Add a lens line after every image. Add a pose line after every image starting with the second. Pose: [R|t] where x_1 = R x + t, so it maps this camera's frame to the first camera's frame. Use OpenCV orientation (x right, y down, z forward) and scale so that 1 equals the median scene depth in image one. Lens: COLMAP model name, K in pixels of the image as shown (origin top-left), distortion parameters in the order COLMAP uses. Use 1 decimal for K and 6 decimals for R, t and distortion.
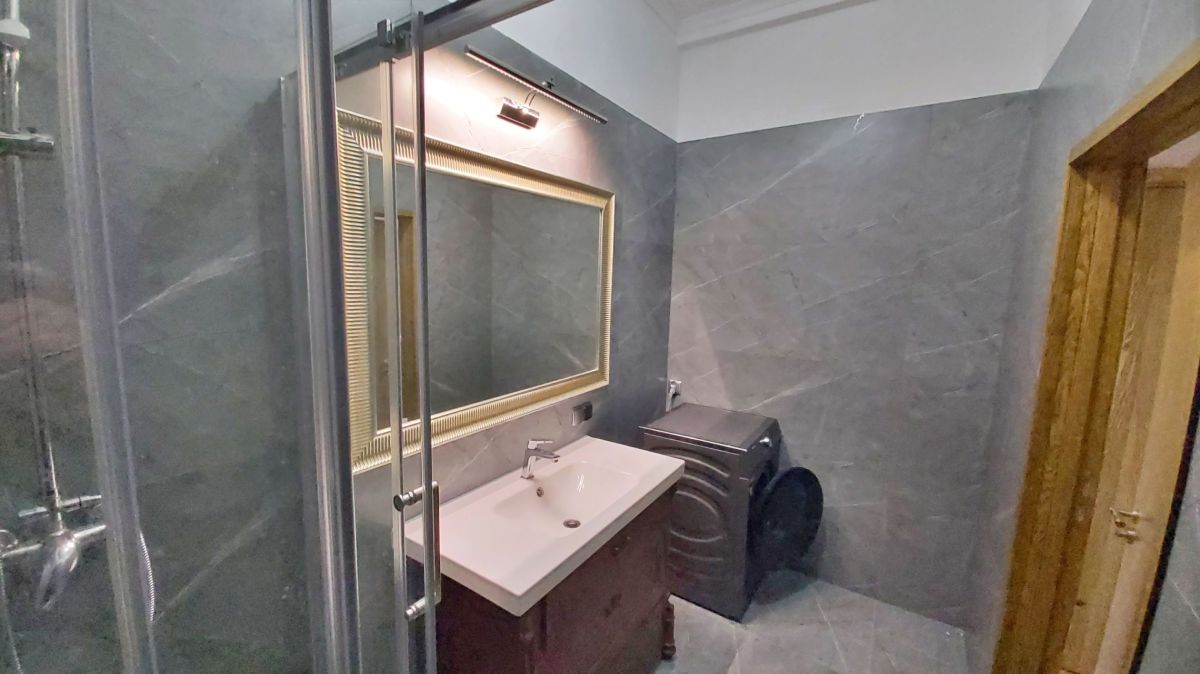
lens RADIAL K [[474.6, 0, 578.8], [0, 474.6, 338.7], [0, 0, 1]] dist [0.019347, -0.014280]
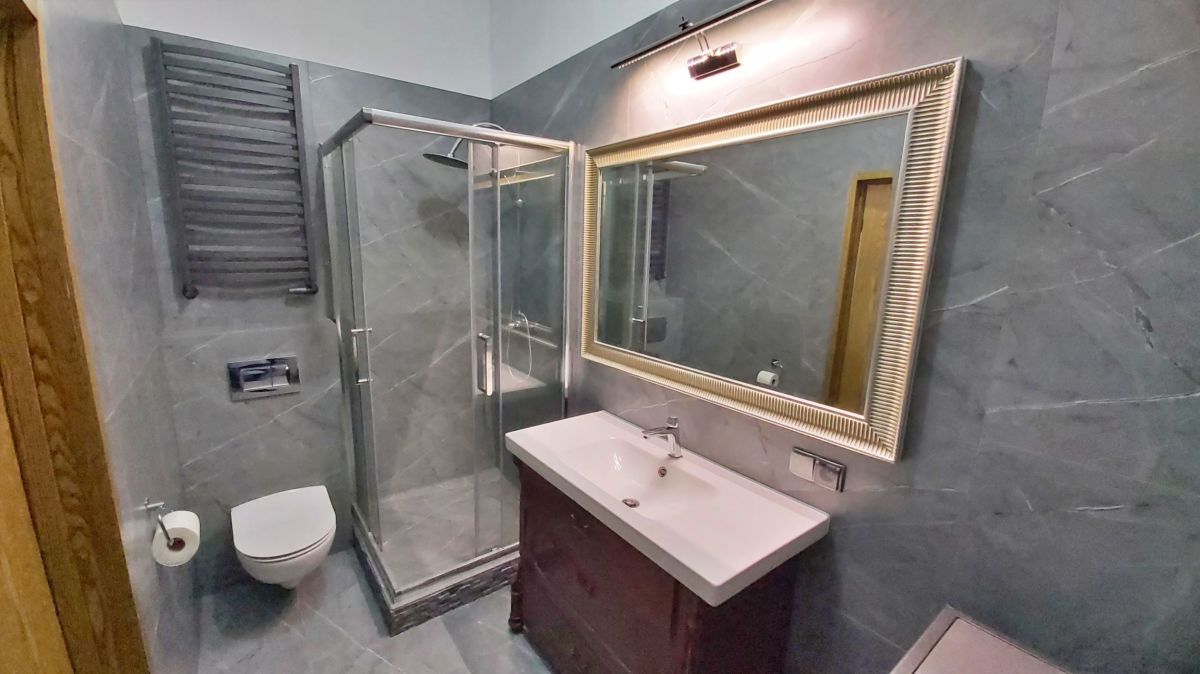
lens RADIAL K [[474.6, 0, 578.8], [0, 474.6, 338.7], [0, 0, 1]] dist [0.019347, -0.014280]
pose [[-0.323493, 0.162958, -0.932093, 0.854487], [-0.156664, 0.962240, 0.222600, -0.125675], [0.933171, 0.218034, -0.285748, 1.100187]]
